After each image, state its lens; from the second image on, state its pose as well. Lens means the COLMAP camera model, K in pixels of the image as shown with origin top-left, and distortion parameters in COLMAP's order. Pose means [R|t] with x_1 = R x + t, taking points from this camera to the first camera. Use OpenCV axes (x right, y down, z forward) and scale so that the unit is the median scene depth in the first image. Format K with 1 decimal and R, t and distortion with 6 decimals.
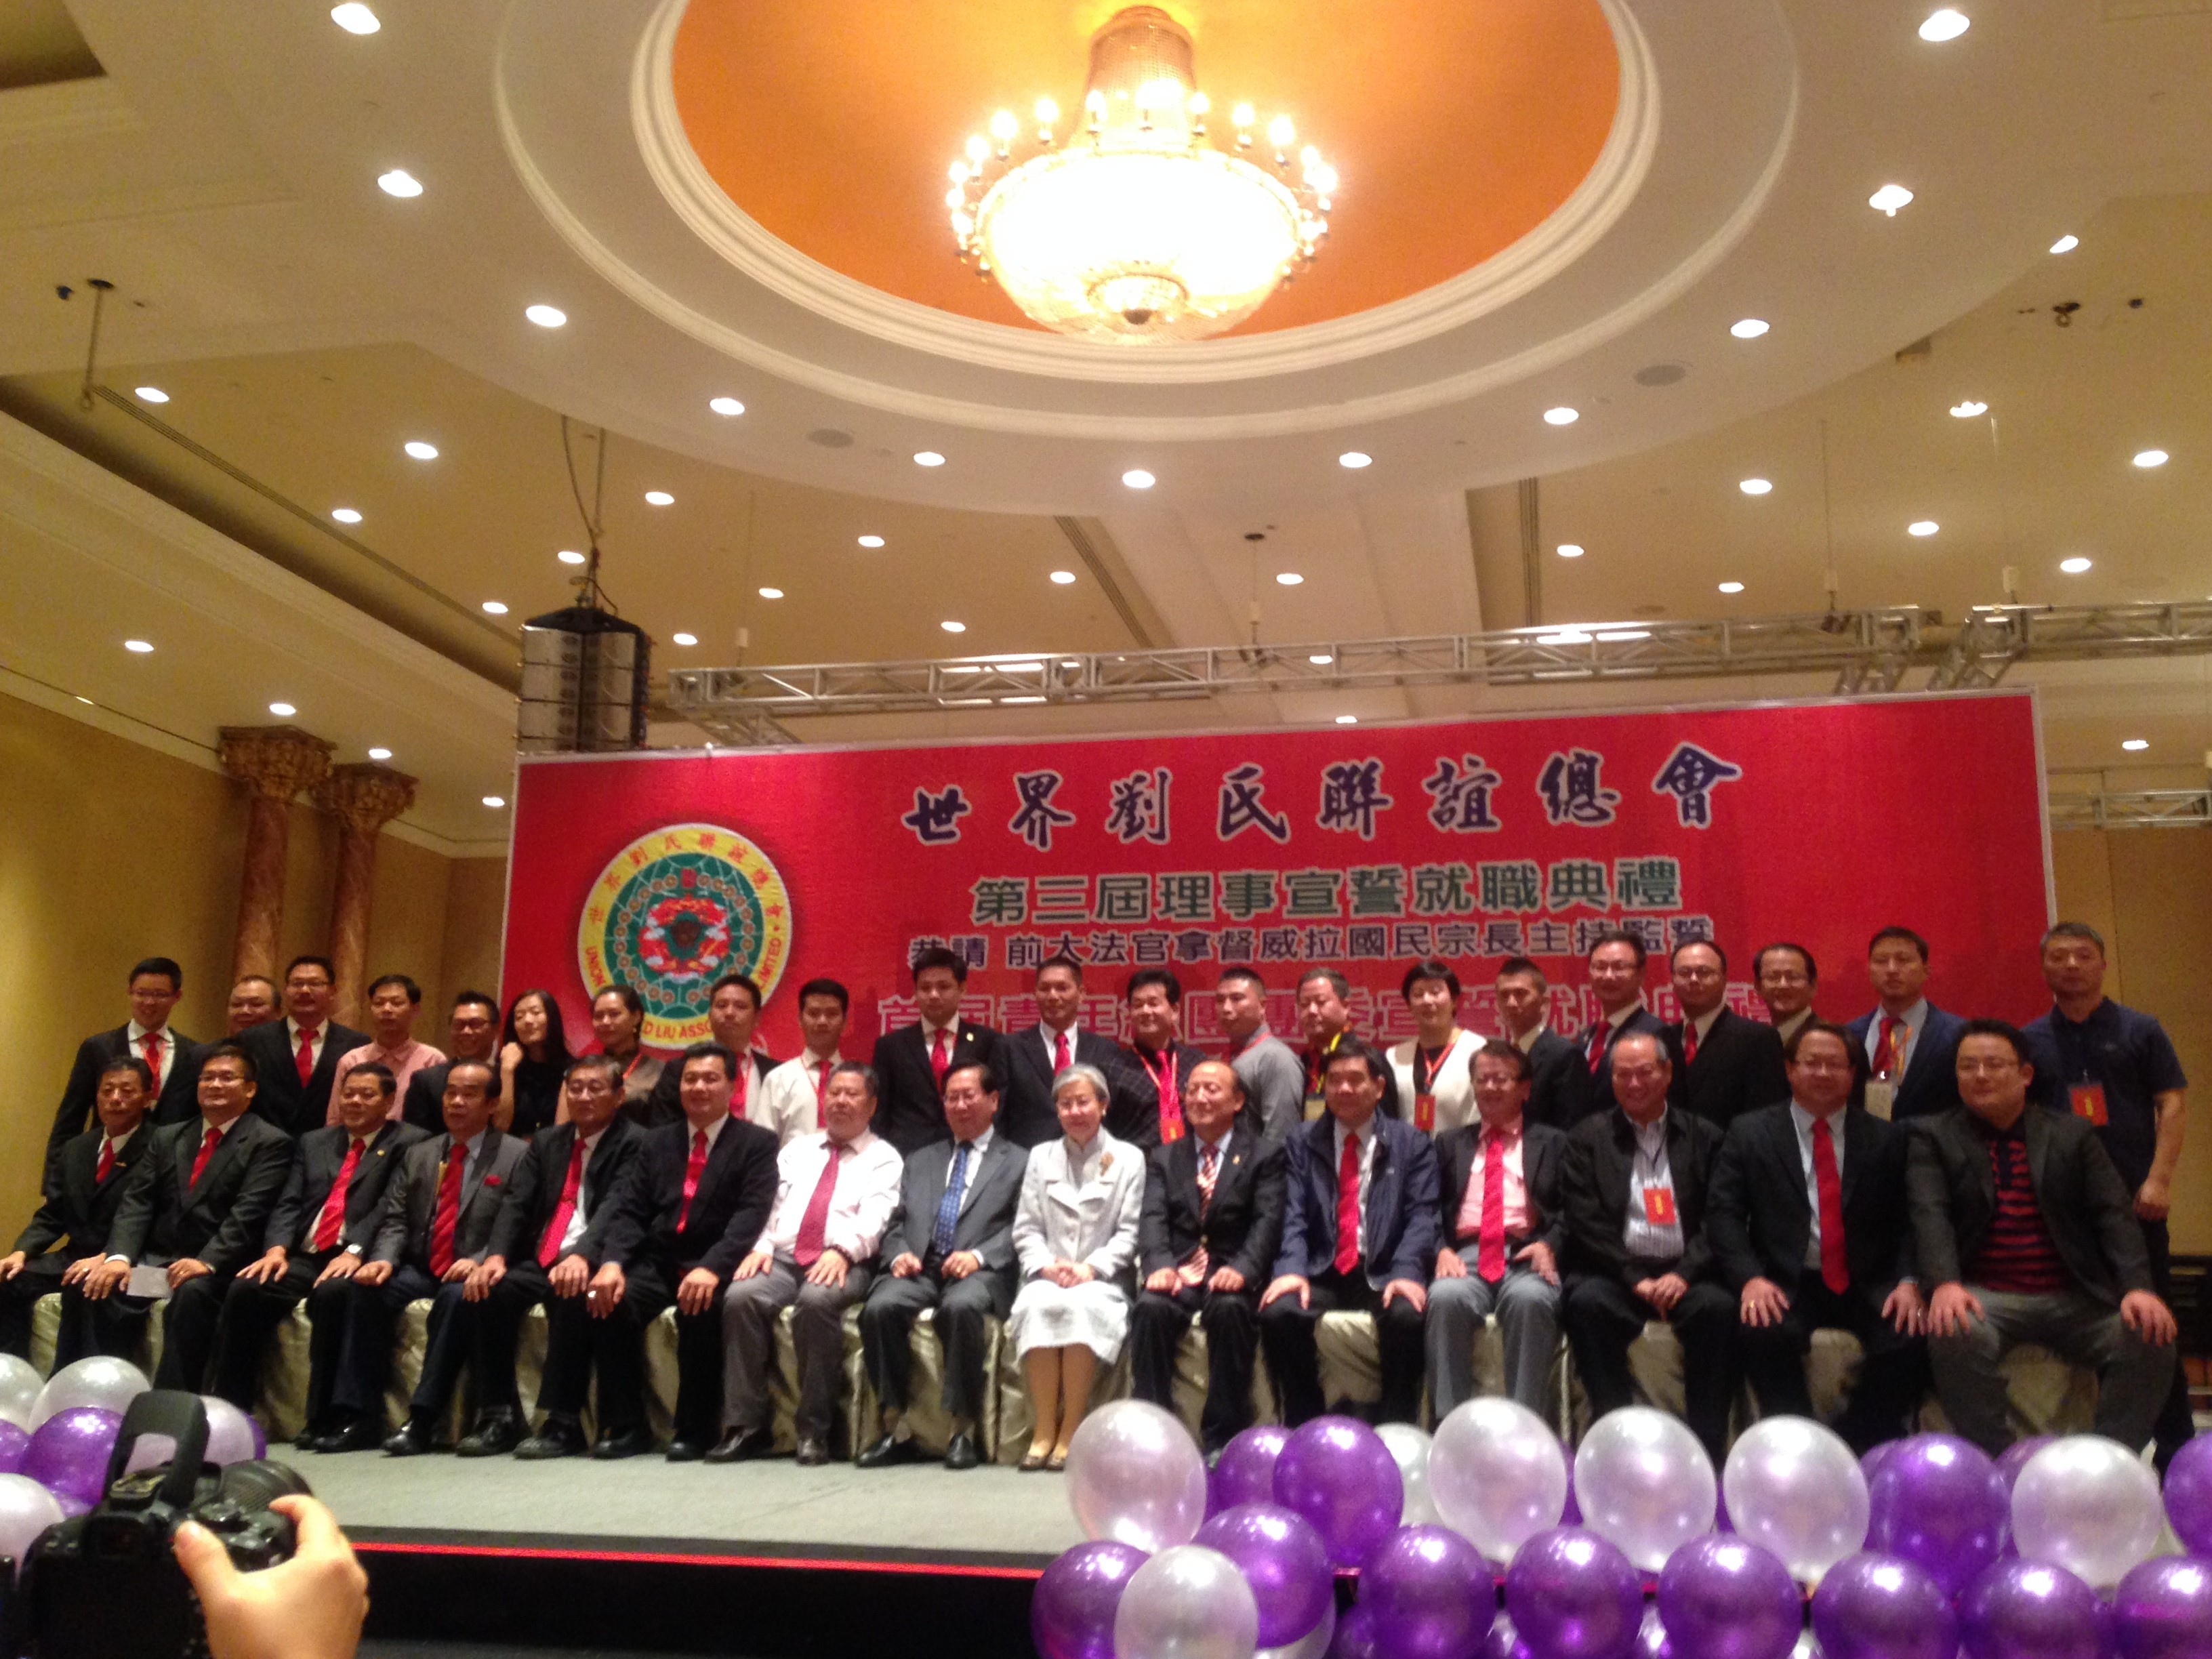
lens RADIAL K [[2023.3, 0, 1078.2], [0, 2023.3, 845.3], [0, 0, 1]] dist [0.061146, 0.000000]
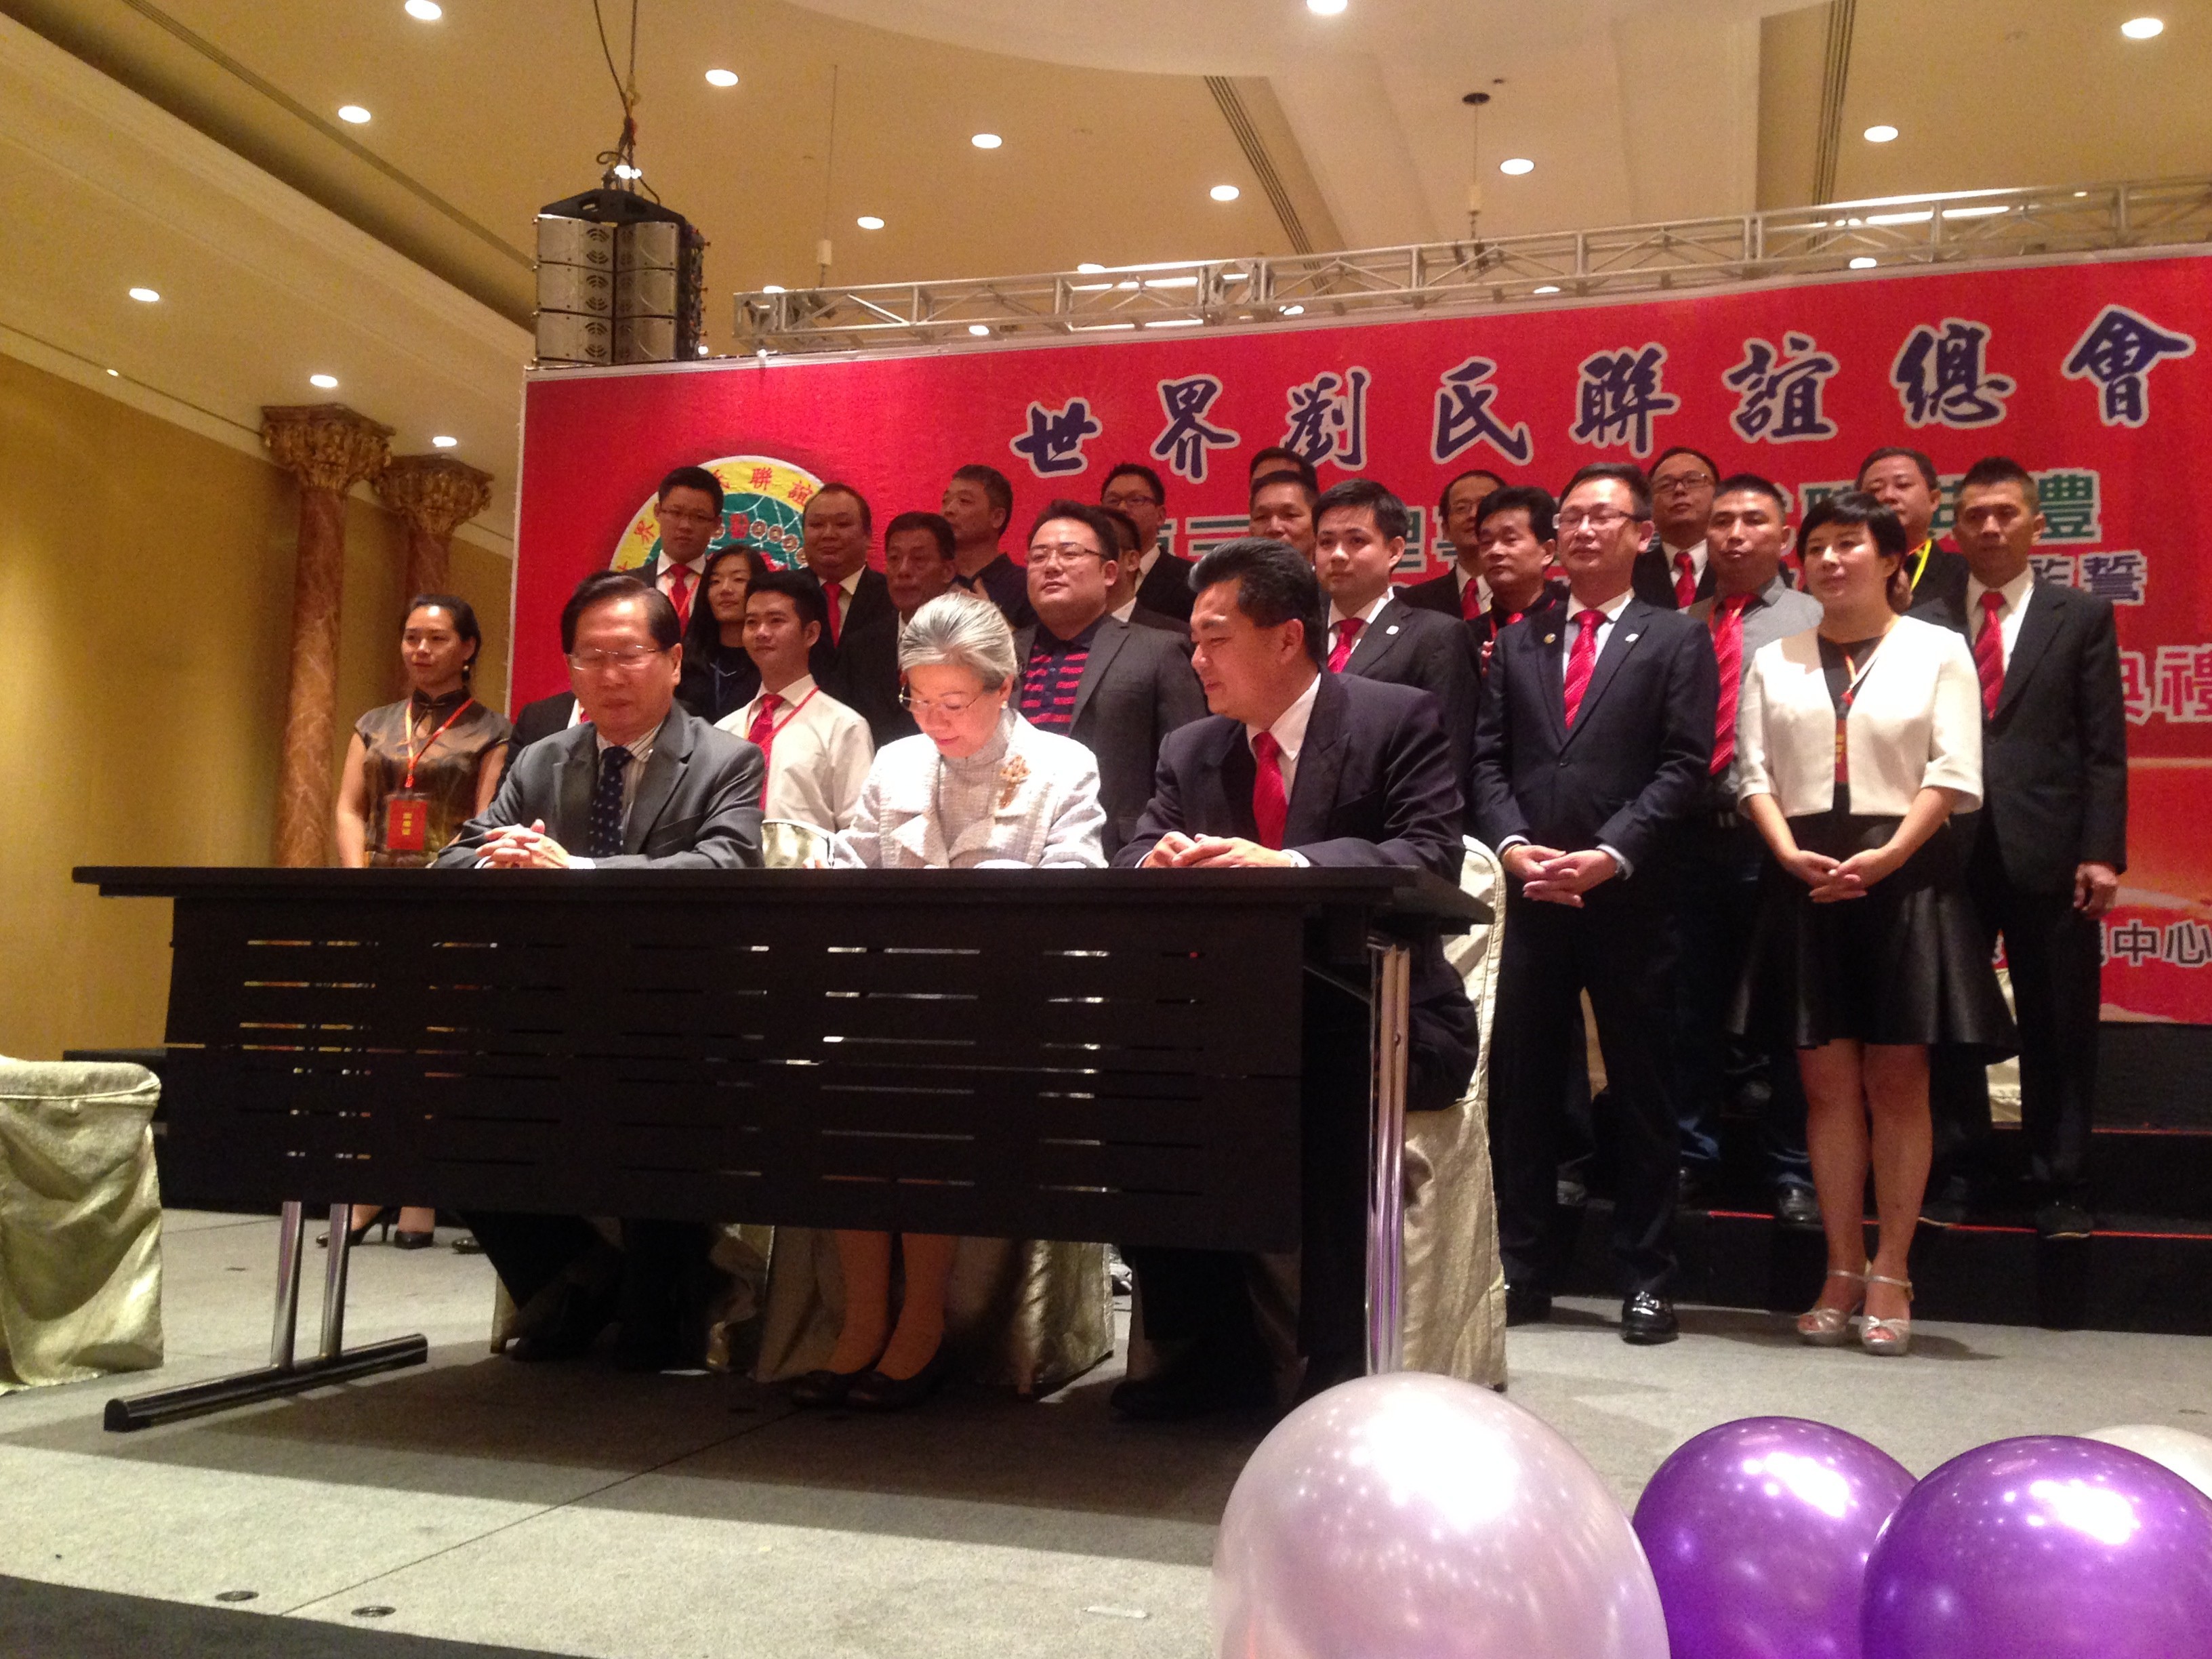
lens RADIAL K [[2023.3, 0, 1075.4], [0, 2023.3, 841.2], [0, 0, 1]] dist [0.061146, 0.000000]
pose [[0.996888, 0.009330, -0.078272, -0.001656], [-0.000603, 0.993845, 0.110782, 0.051401], [0.078823, -0.110390, 0.990758, 0.232186]]
